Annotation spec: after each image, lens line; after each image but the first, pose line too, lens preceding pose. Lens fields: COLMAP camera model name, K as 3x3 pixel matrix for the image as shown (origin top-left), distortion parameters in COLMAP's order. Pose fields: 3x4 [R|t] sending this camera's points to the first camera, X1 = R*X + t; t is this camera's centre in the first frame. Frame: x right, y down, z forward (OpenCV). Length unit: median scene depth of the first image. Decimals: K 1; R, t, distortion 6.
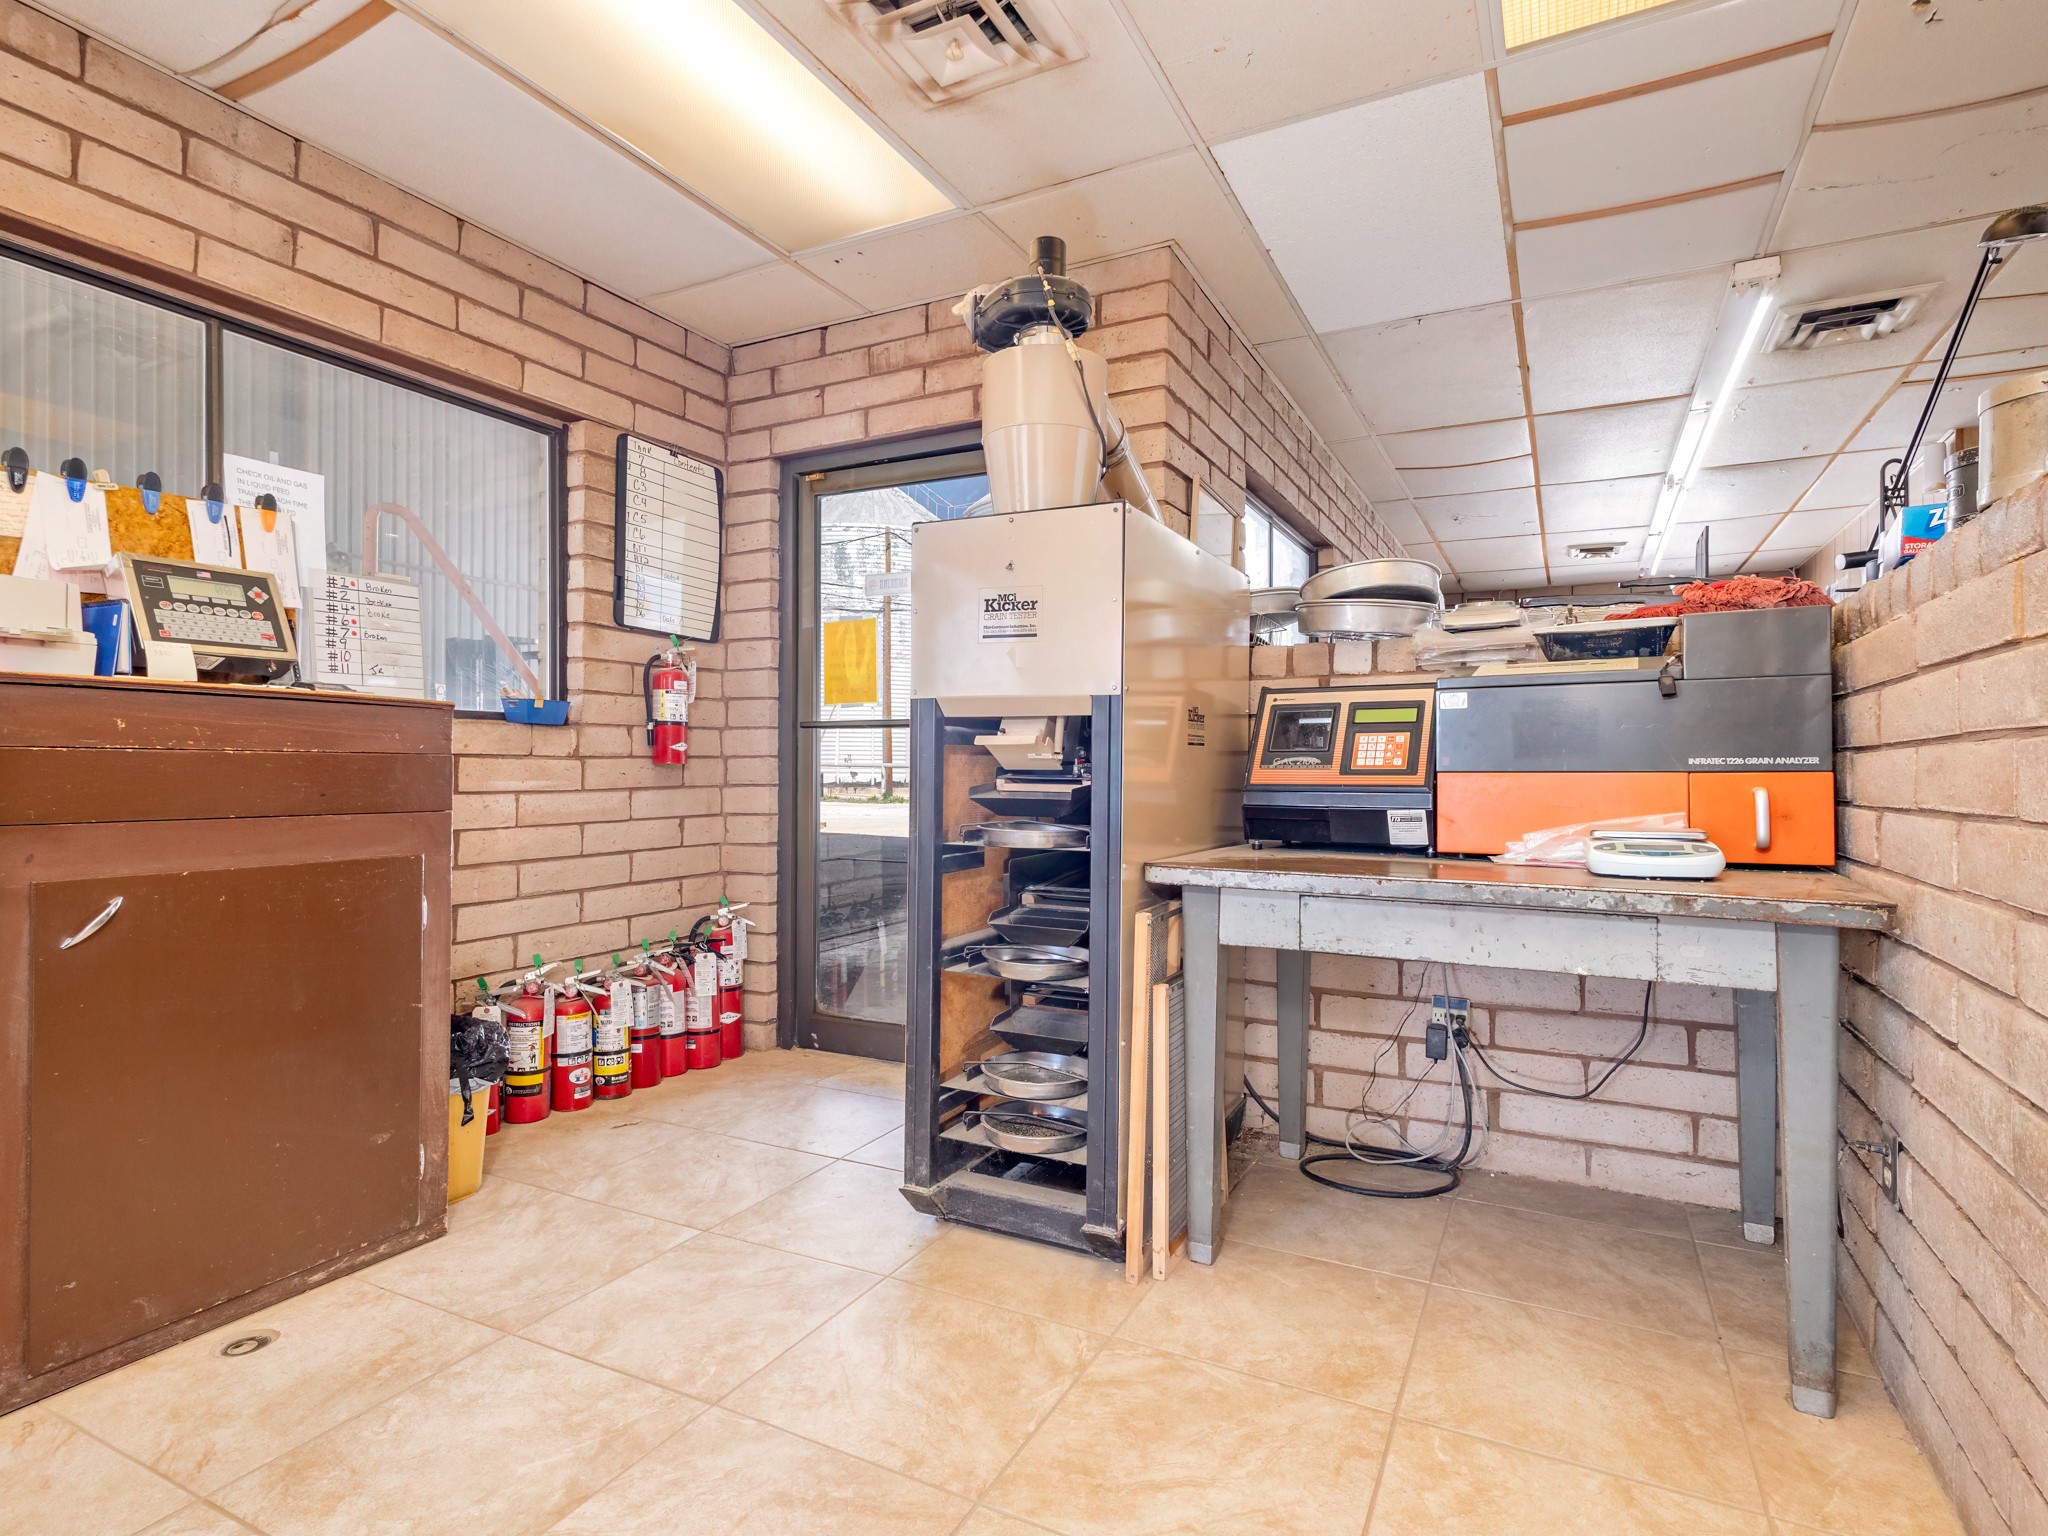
lens RADIAL K [[1057.3, 0, 1018.1], [0, 1057.3, 767.3], [0, 0, 1]] dist [0.013621, -0.002701]
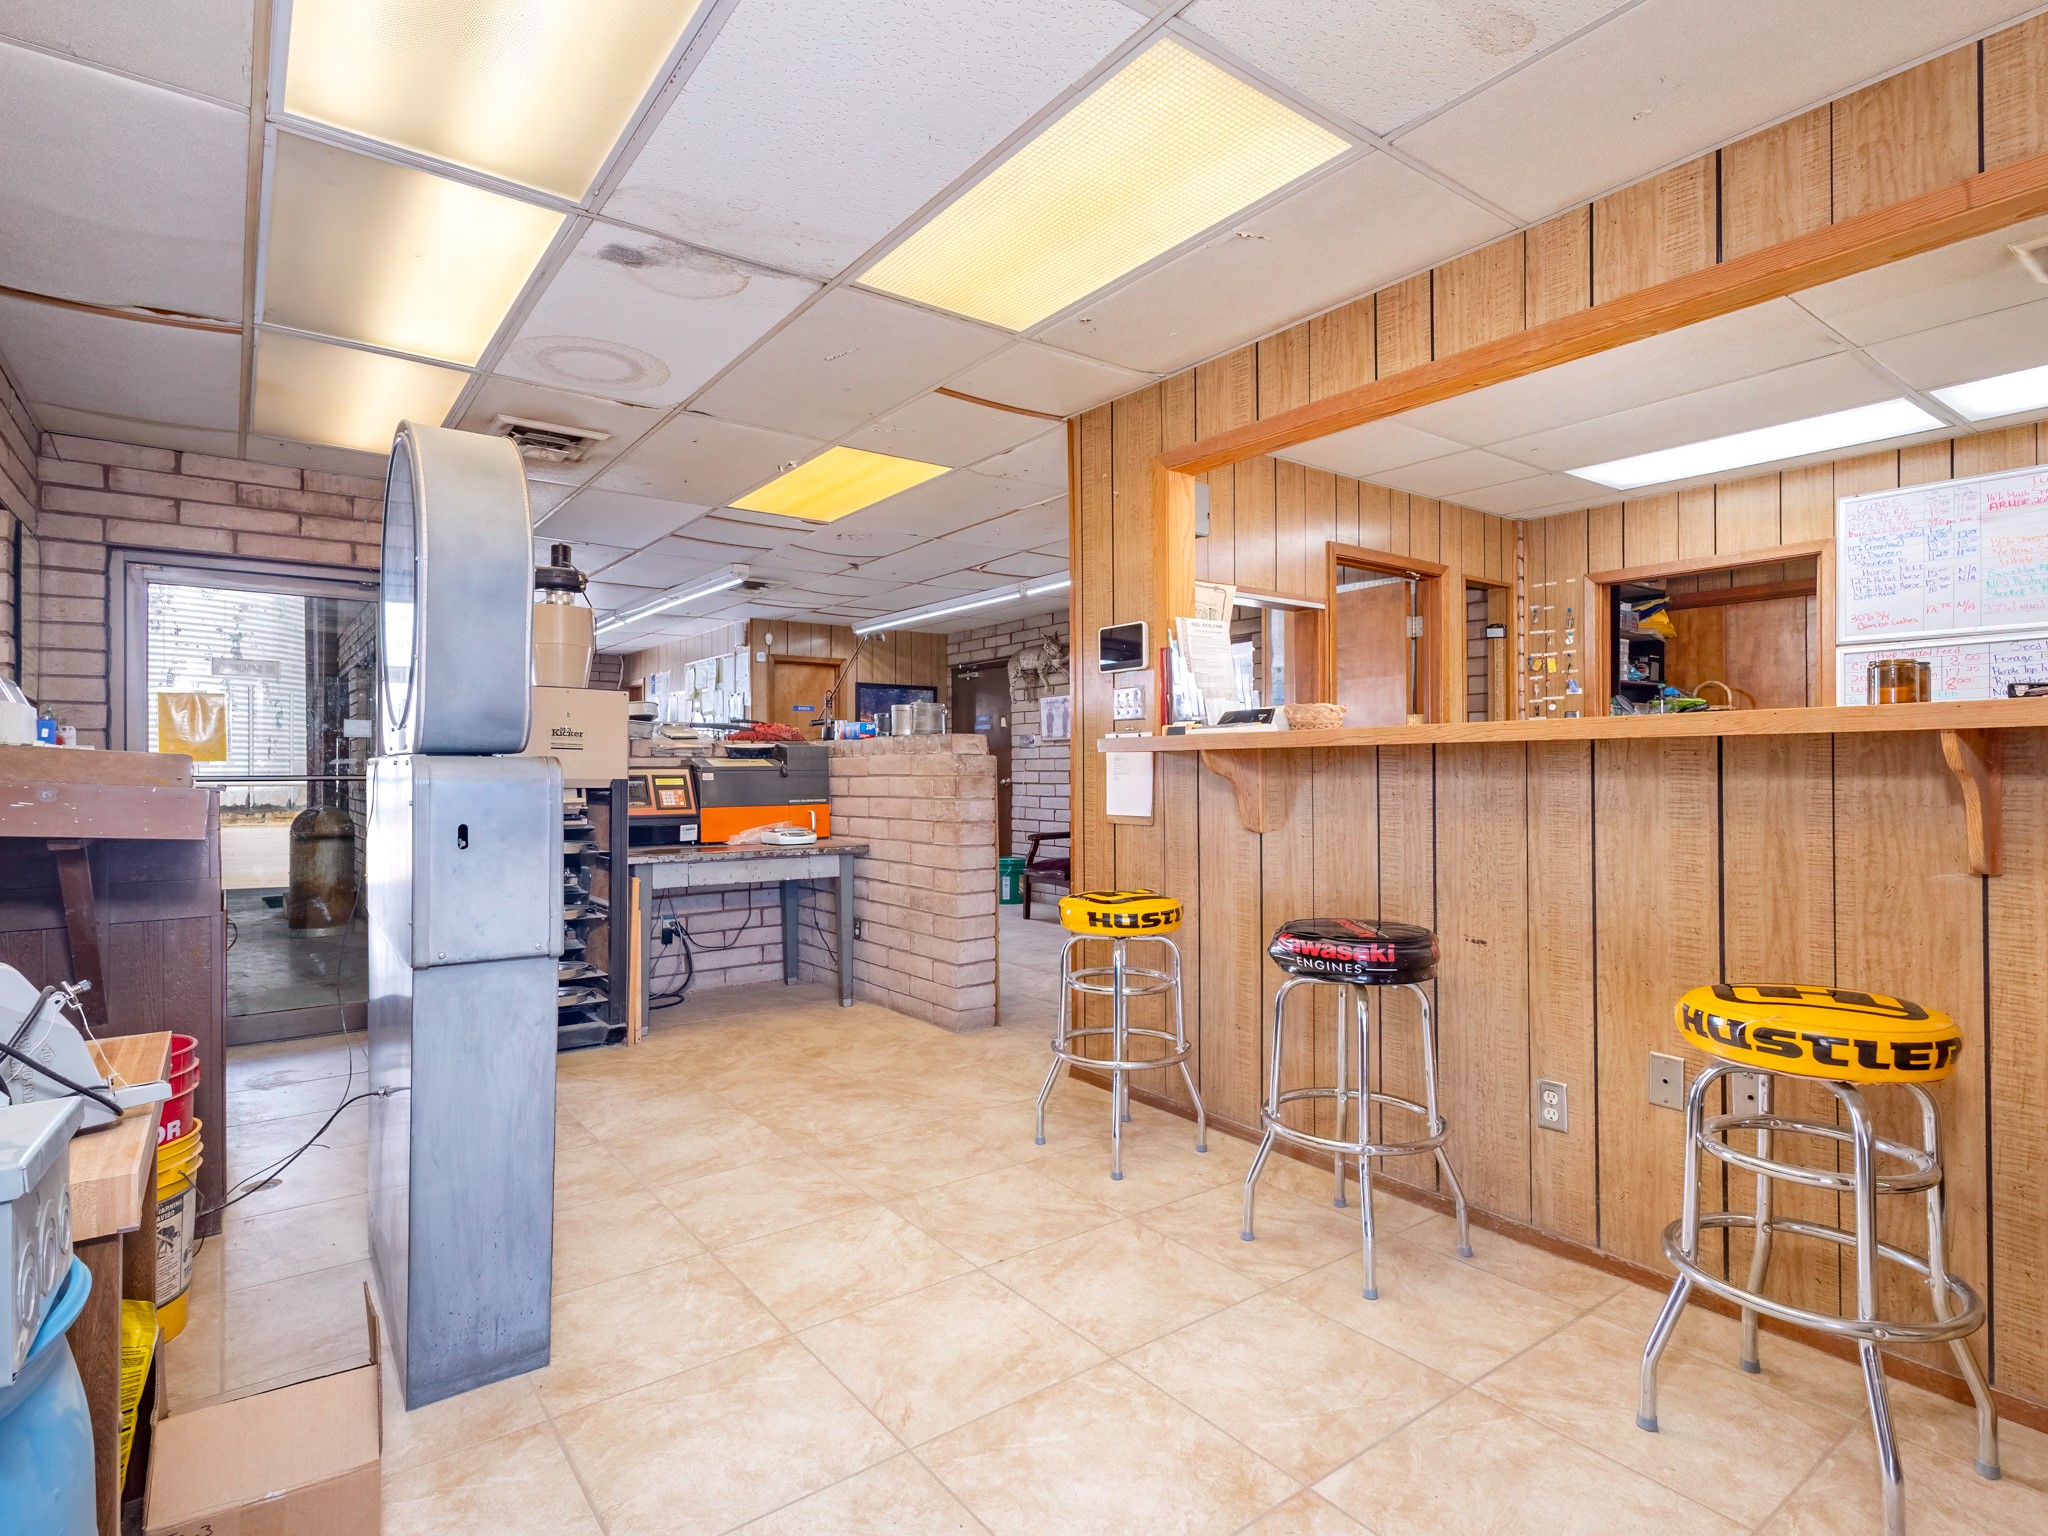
lens RADIAL K [[1057.3, 0, 1023.4], [0, 1057.3, 765.8], [0, 0, 1]] dist [0.013621, -0.002701]
pose [[0.433372, 0.000696, 0.901215, -1.326449], [0.006858, 0.999968, -0.004070, -0.069707], [-0.901189, 0.007944, 0.433353, -0.600198]]
